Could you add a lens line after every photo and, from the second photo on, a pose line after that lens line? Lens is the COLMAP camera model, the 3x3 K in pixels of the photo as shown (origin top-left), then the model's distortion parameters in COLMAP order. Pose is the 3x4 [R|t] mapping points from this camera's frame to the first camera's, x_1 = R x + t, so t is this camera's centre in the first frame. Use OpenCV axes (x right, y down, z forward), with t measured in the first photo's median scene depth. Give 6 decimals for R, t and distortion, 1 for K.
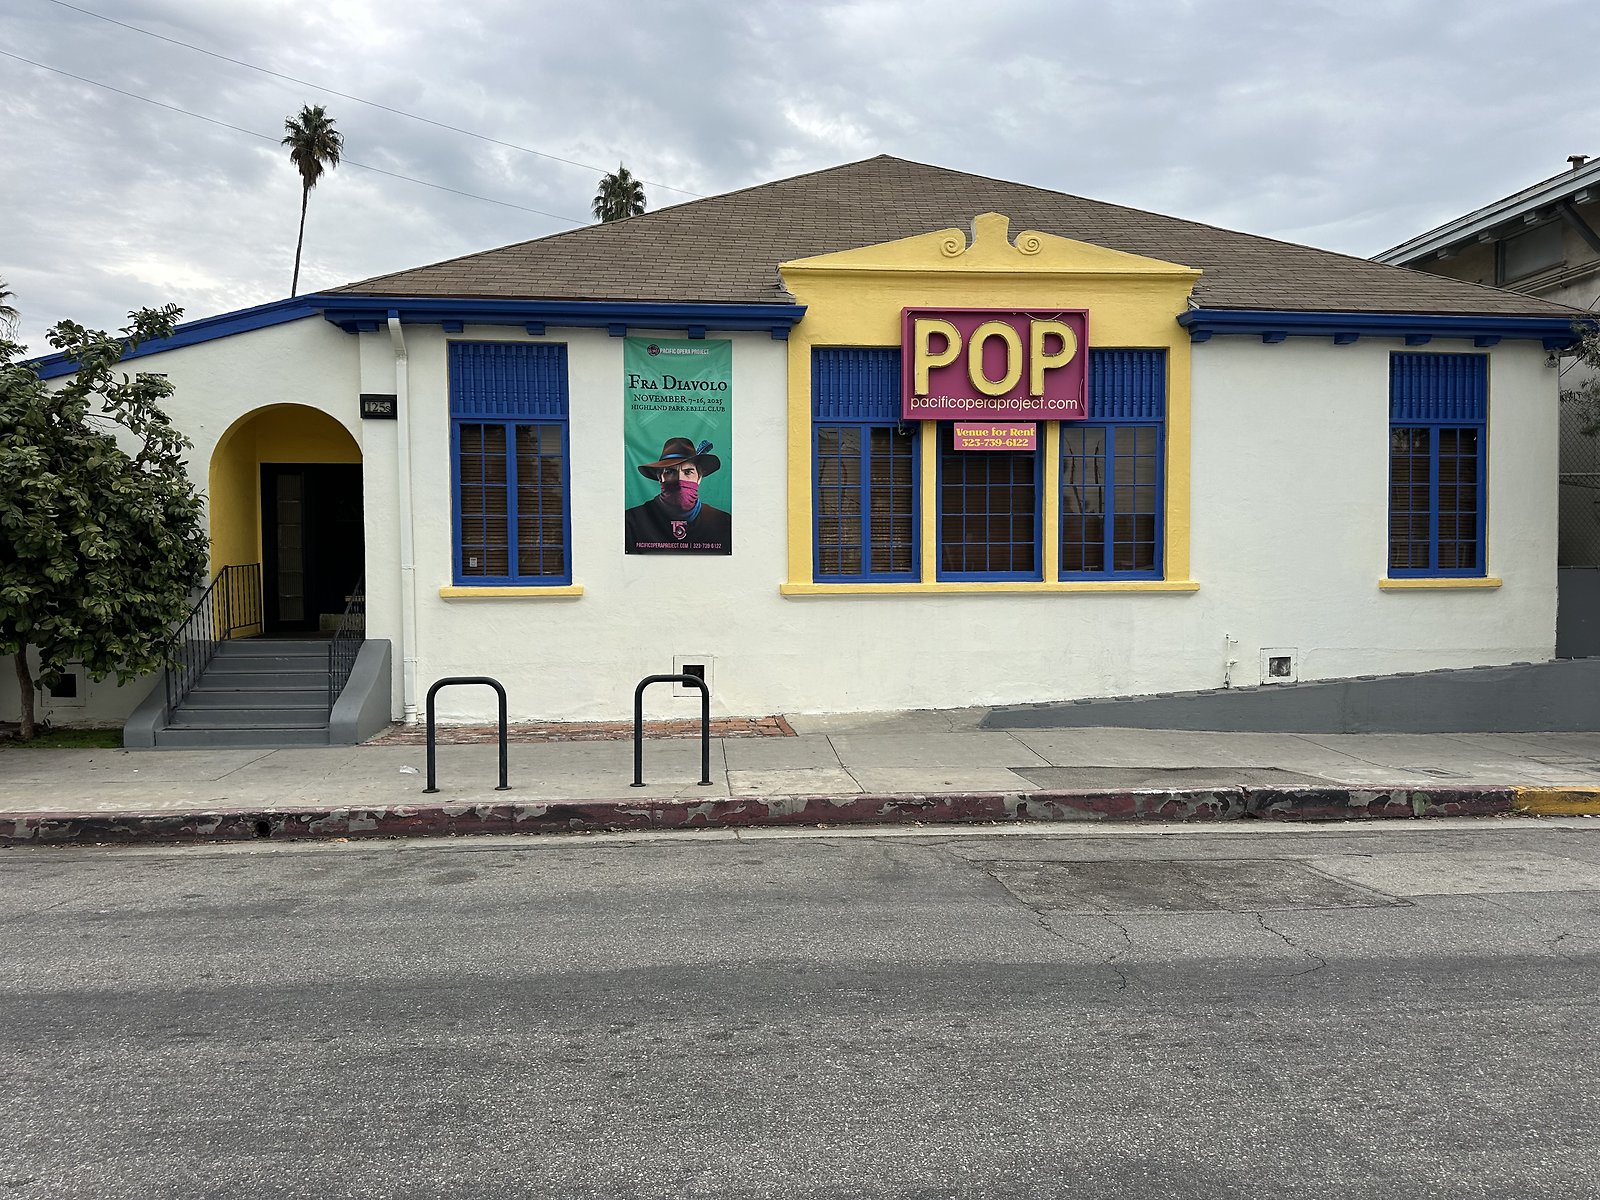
lens RADIAL K [[1101.8, 0, 800.0], [0, 1101.8, 600.0], [0, 0, 1]] dist [0.177290, -0.390483]
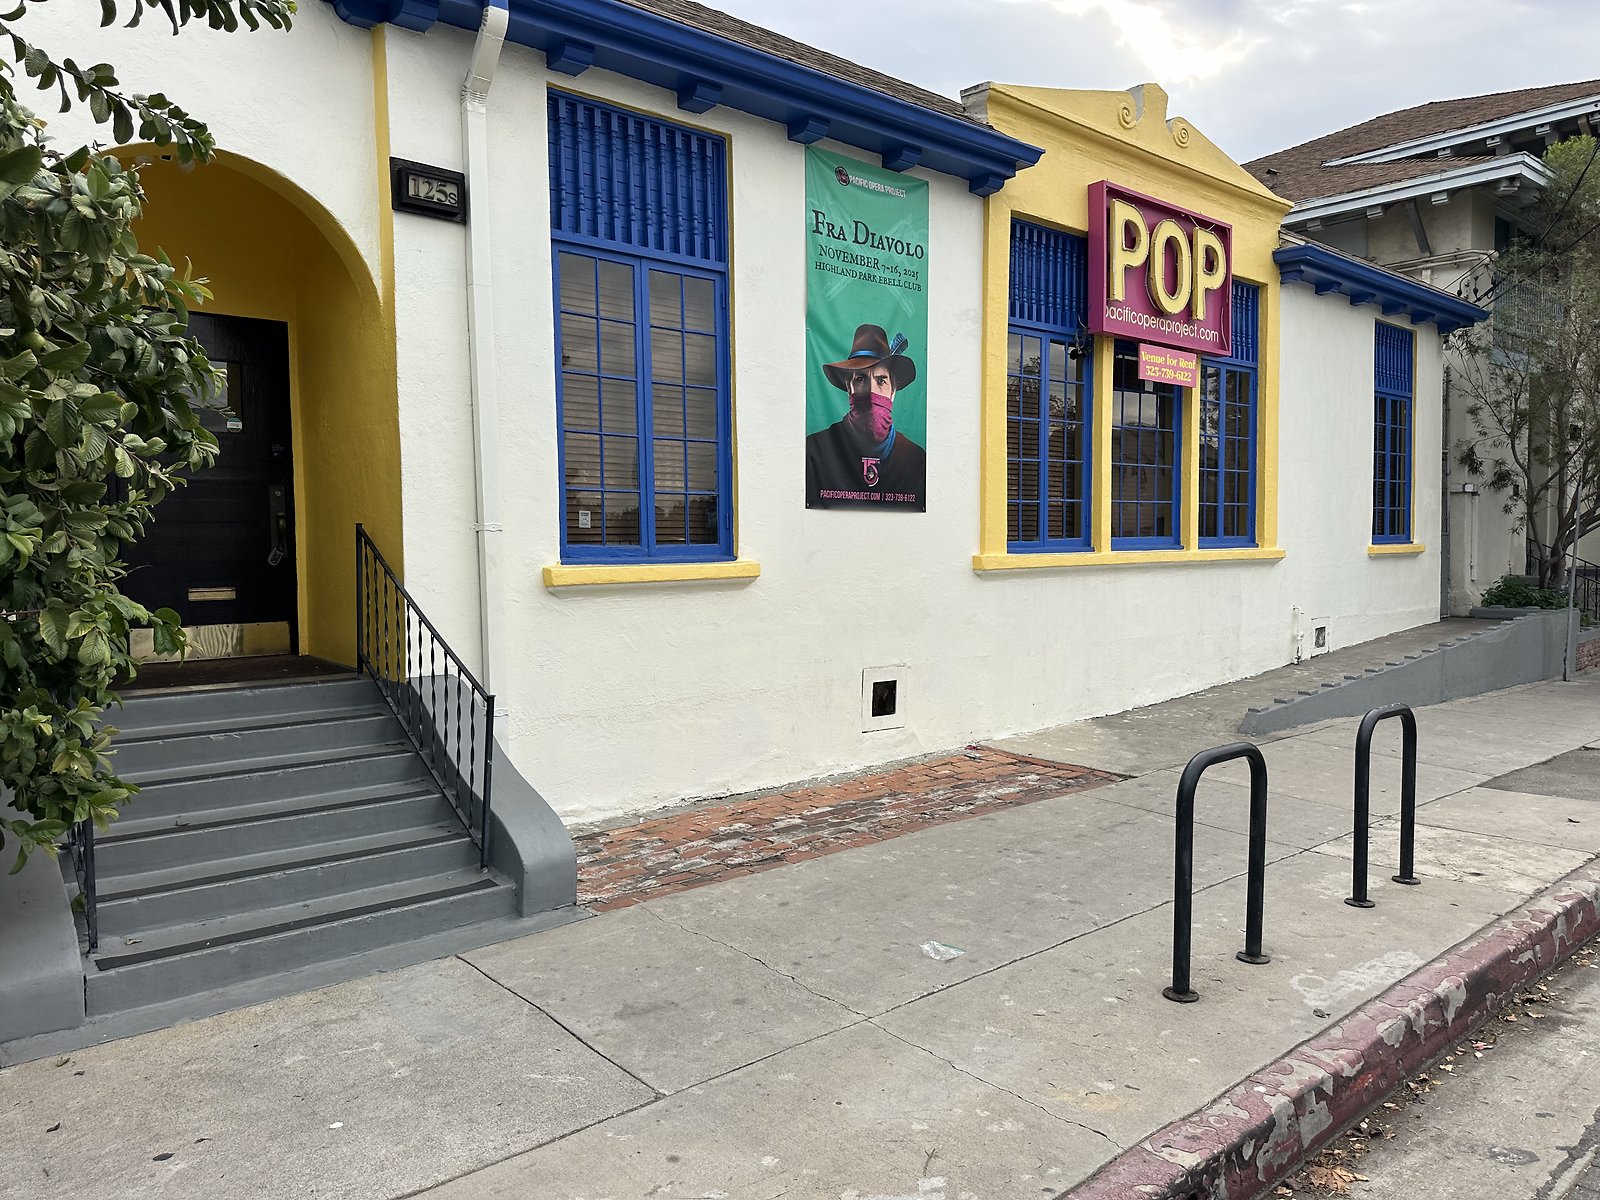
lens RADIAL K [[1101.8, 0, 800.0], [0, 1101.8, 600.0], [0, 0, 1]] dist [0.177290, -0.390483]
pose [[0.819097, -0.032326, 0.572743, -0.511616], [0.022477, 0.999453, 0.024265, -0.005768], [-0.573214, -0.007002, 0.819376, 0.501326]]
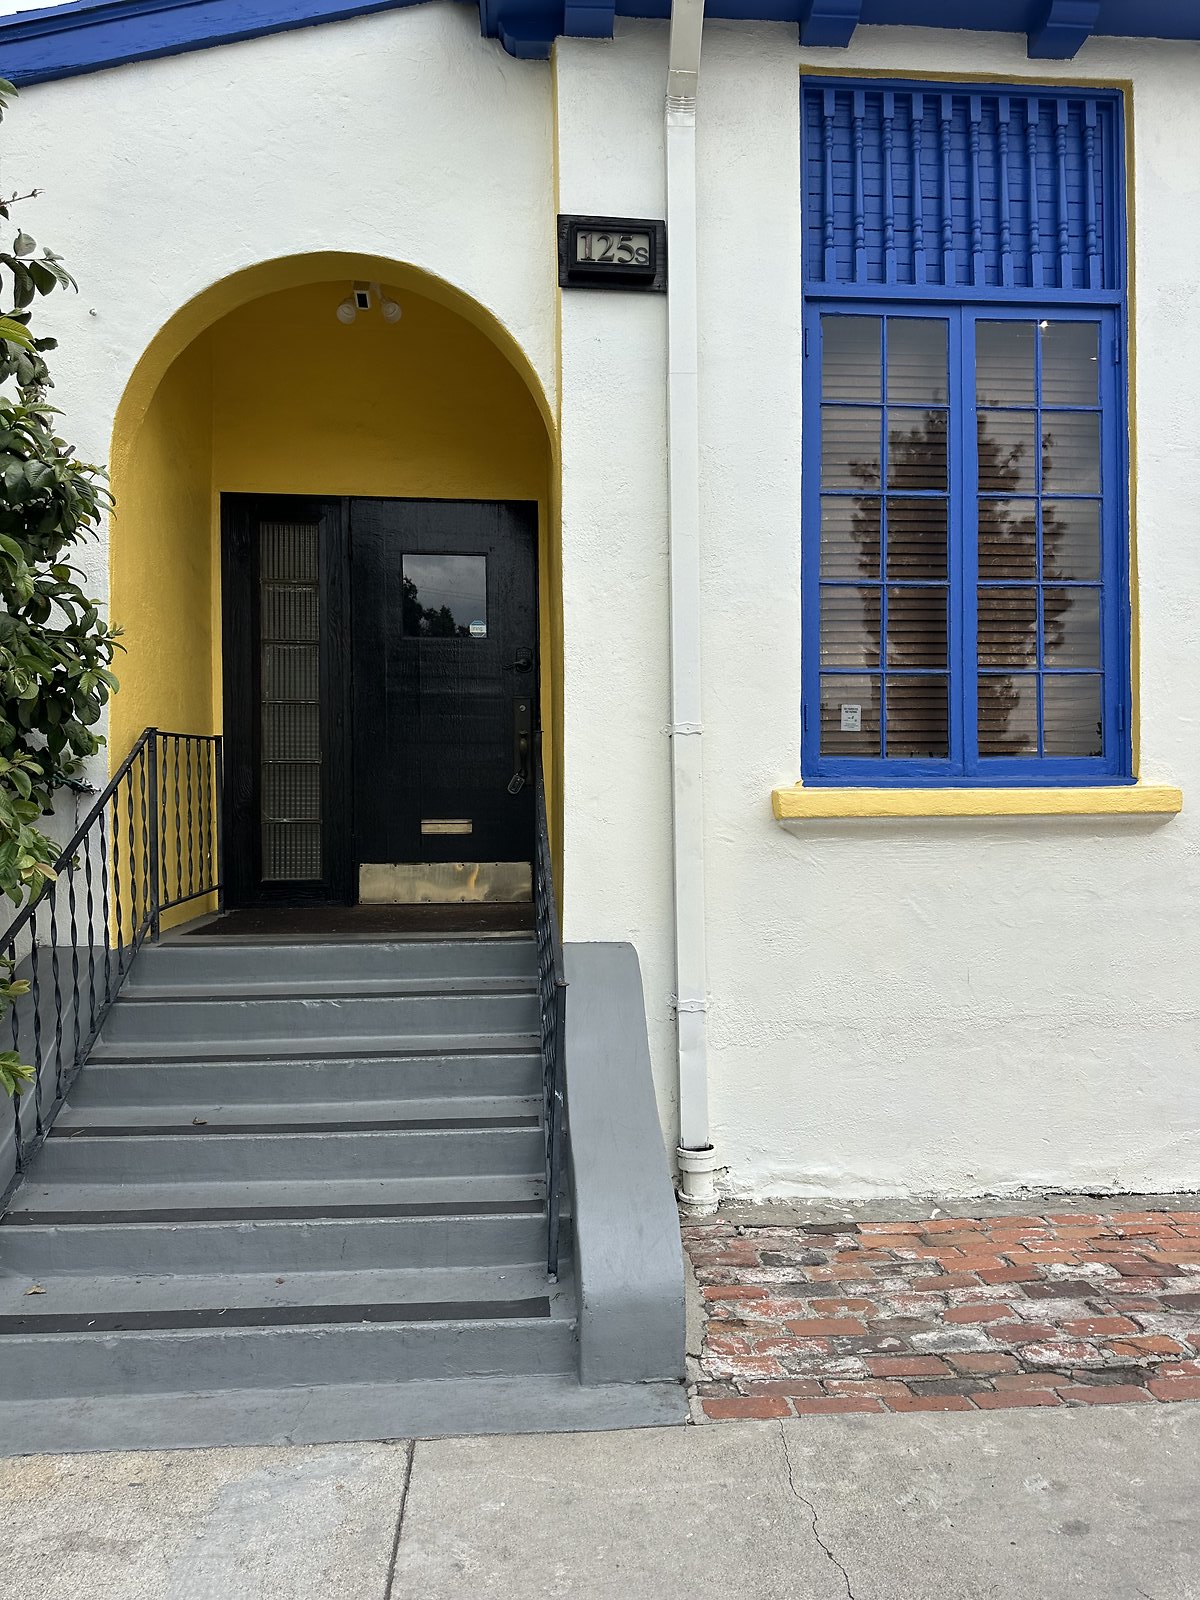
lens RADIAL K [[1133.2, 0, 600.0], [0, 1133.2, 800.0], [0, 0, 1]] dist [0.001821, -0.009837]
pose [[0.999649, -0.000046, -0.026506, -0.359592], [-0.000985, 0.999243, -0.038898, 0.005040], [0.026488, 0.038910, 0.998892, 0.648397]]
